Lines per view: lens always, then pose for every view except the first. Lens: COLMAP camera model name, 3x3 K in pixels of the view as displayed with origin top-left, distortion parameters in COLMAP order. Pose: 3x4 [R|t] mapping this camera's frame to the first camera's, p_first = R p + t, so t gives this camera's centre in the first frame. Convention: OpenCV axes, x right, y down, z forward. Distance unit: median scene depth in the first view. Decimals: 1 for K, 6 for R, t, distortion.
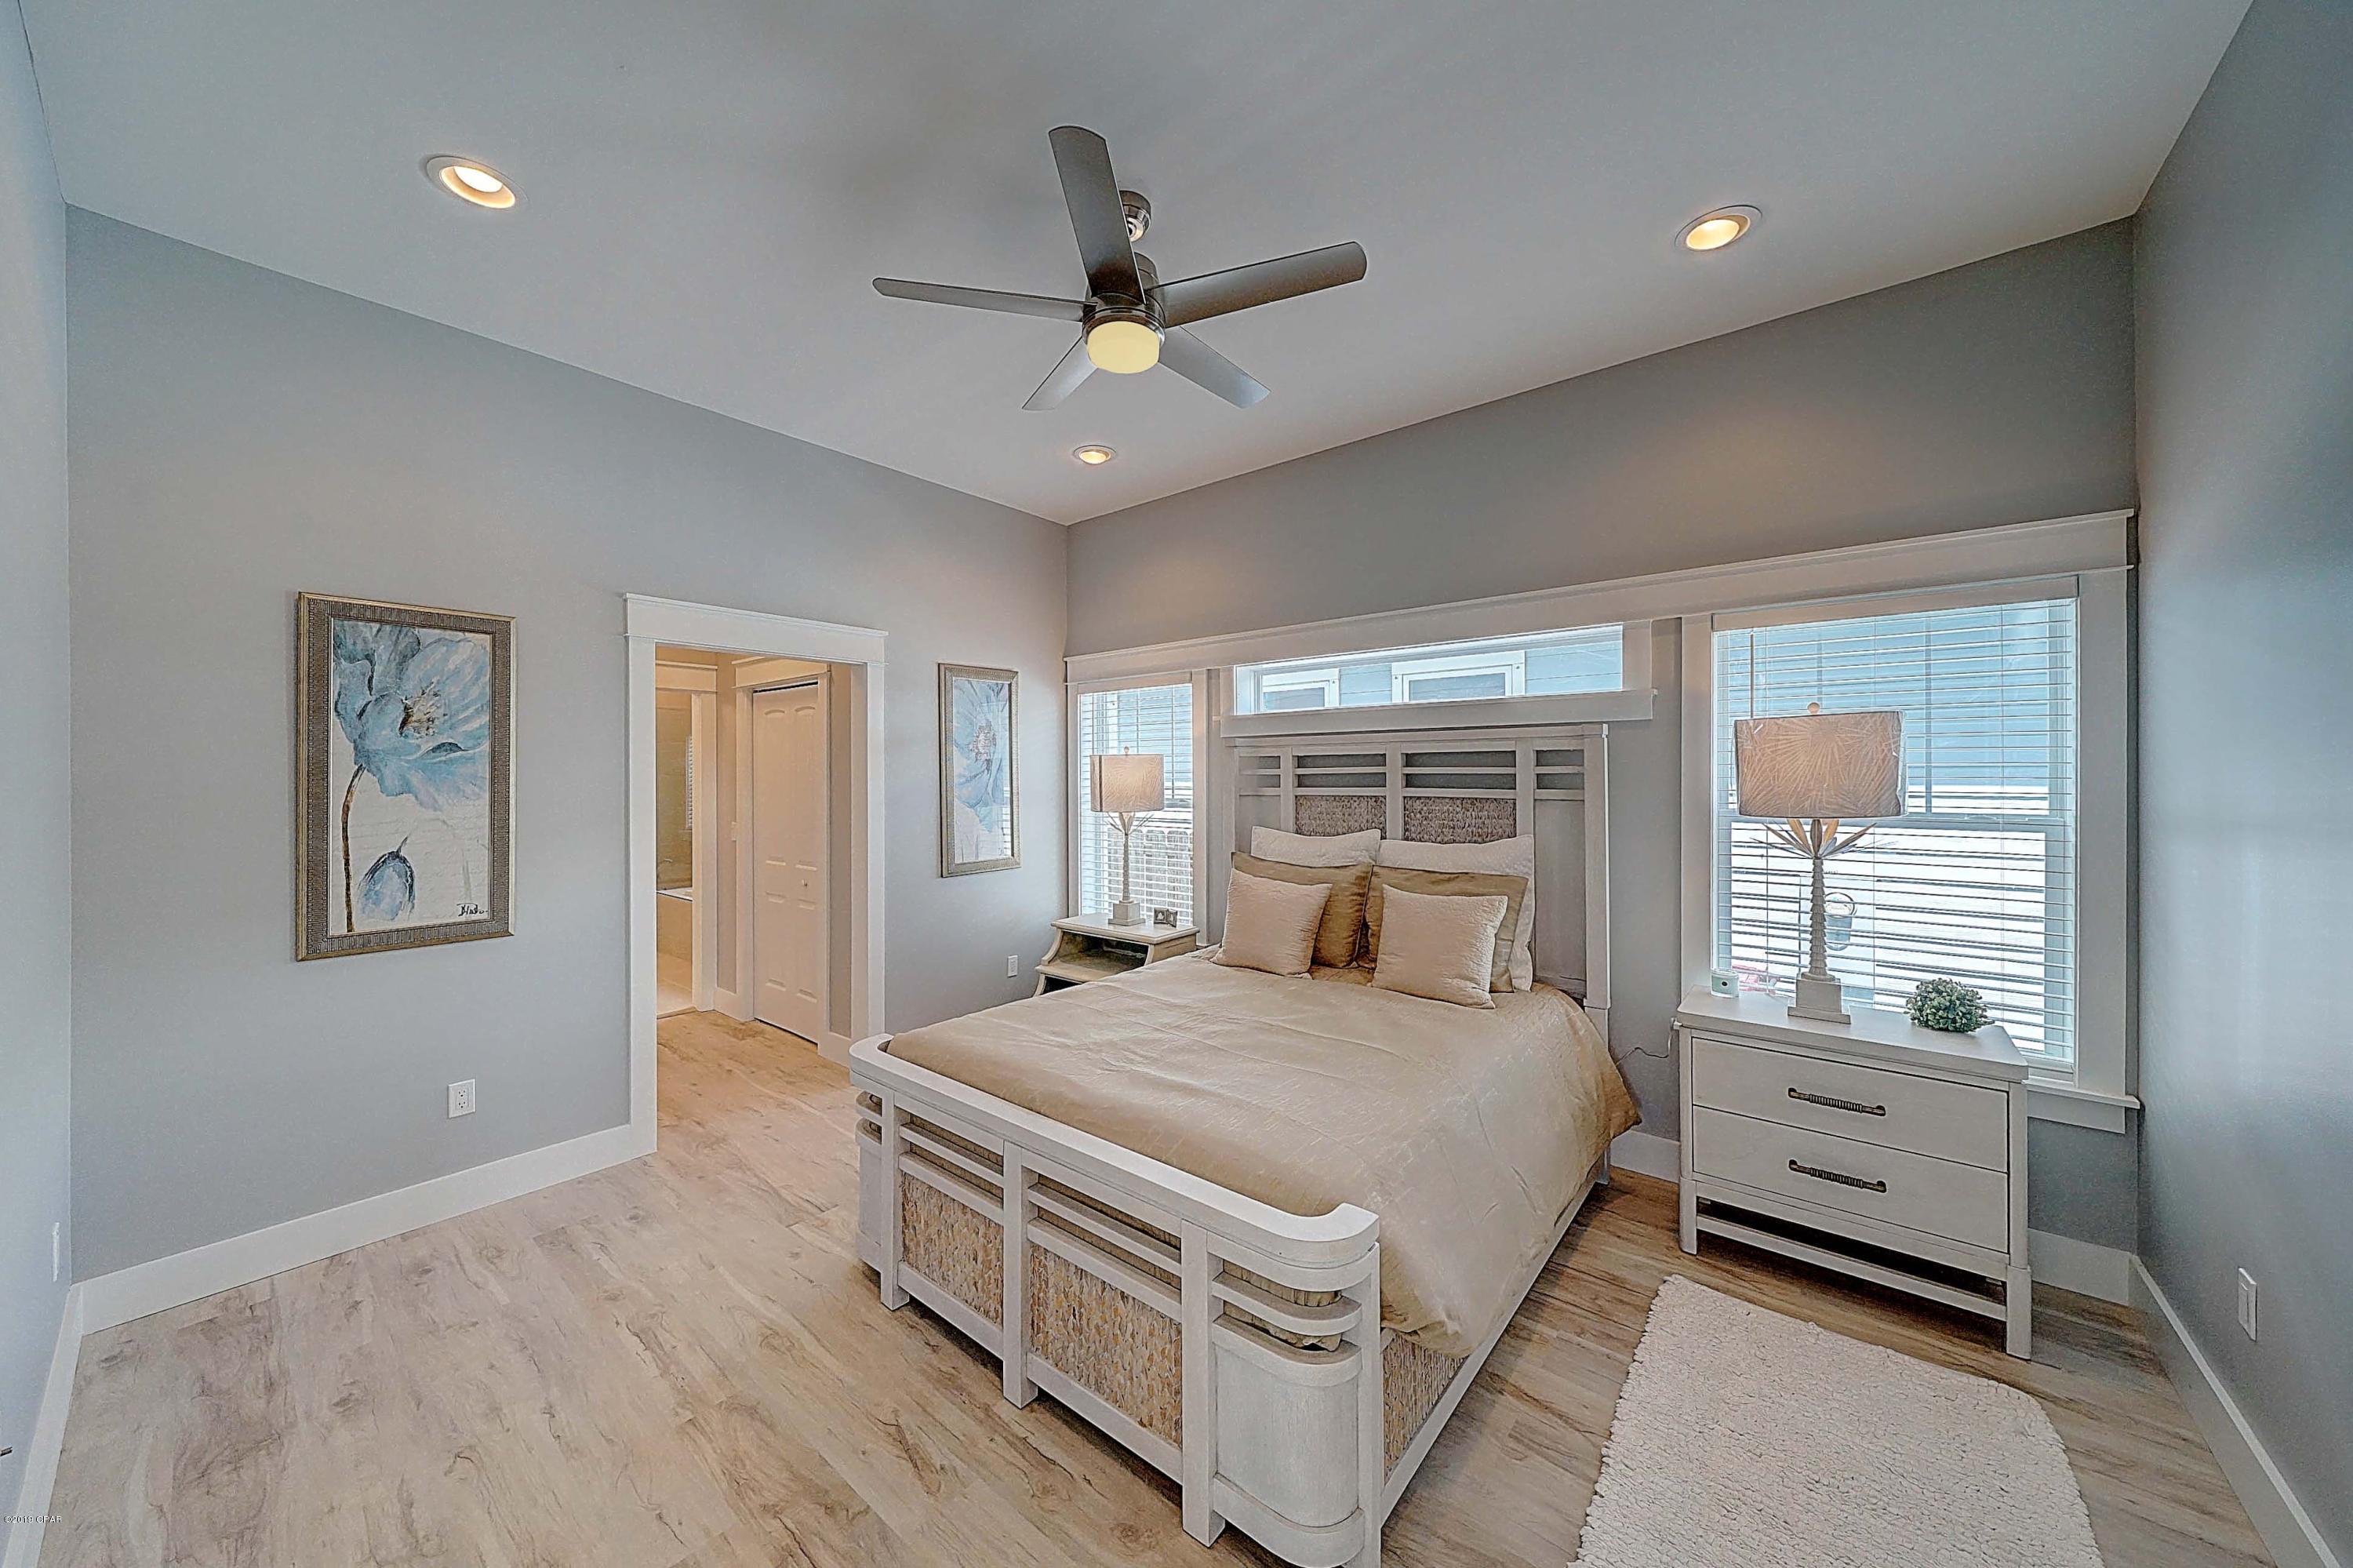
lens RADIAL K [[805.6, 0, 1126.0], [0, 805.6, 775.9], [0, 0, 1]] dist [0.000878, 0.000103]
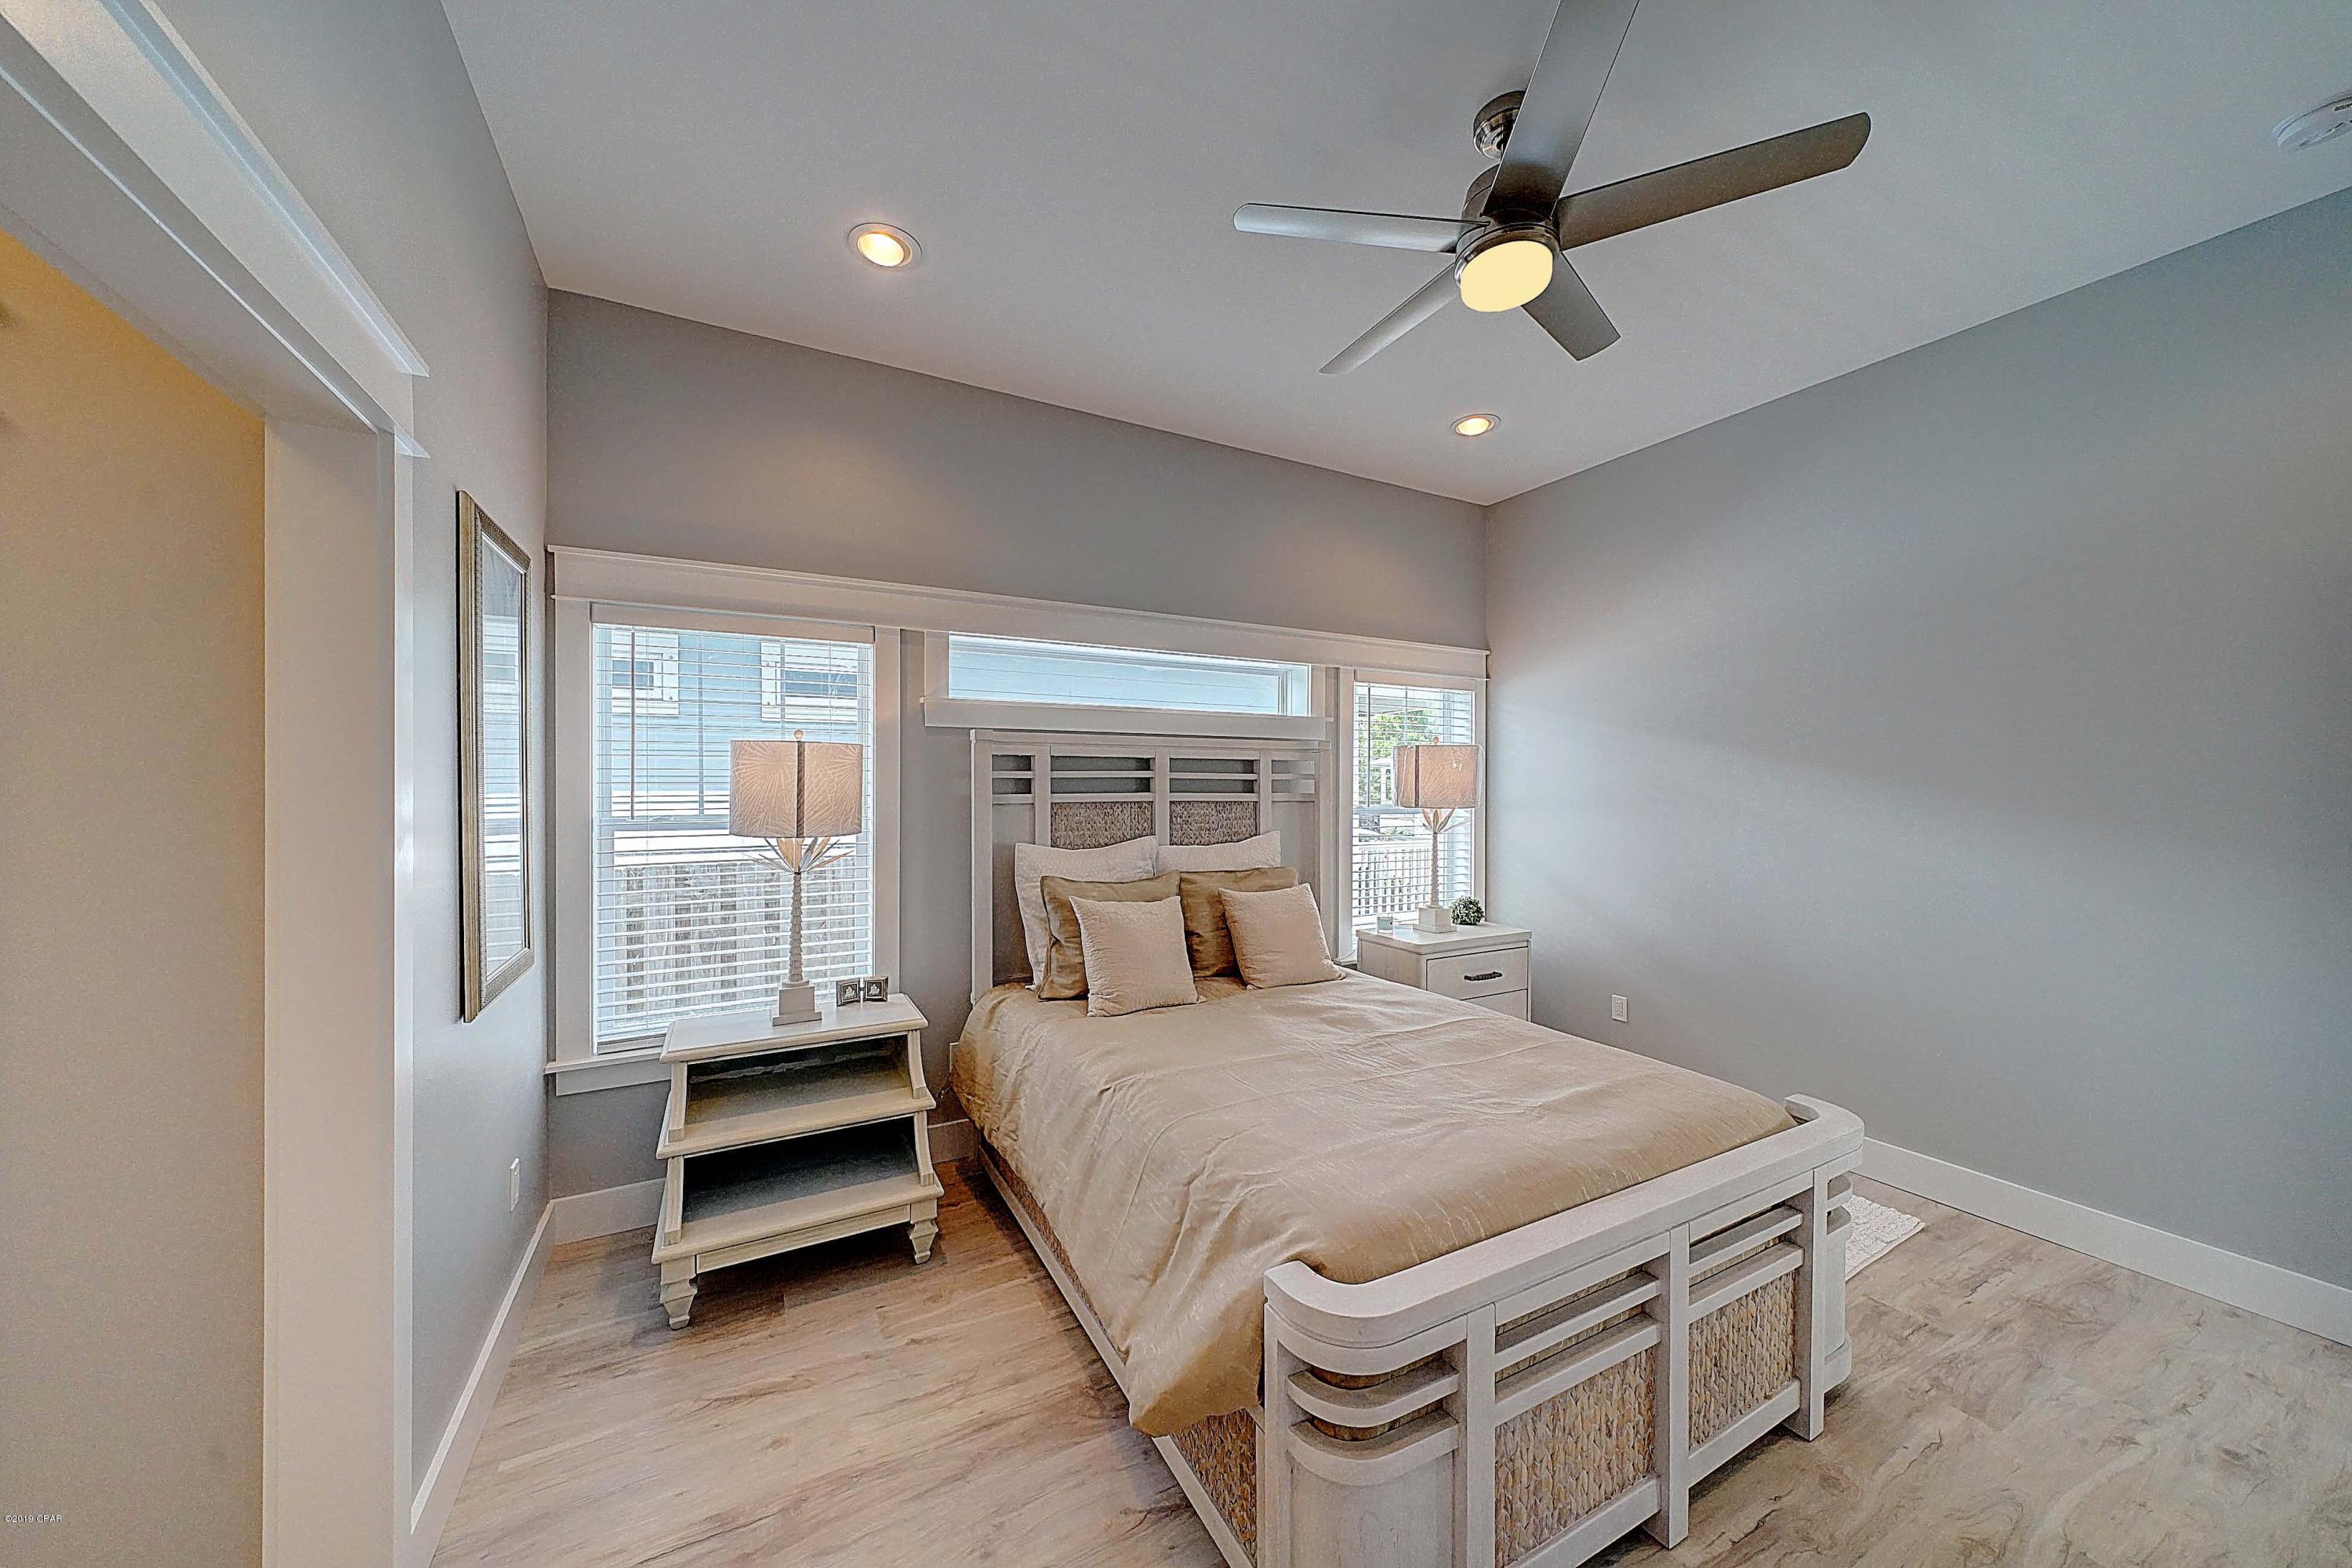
lens RADIAL K [[805.3, 0, 1184.7], [0, 805.3, 782.6], [0, 0, 1]] dist [0.000878, 0.000103]
pose [[0.353797, 0.000399, 0.935322, -0.576095], [-0.005897, 0.999981, 0.001804, 0.000379], [-0.935304, -0.006154, 0.353793, 0.620852]]
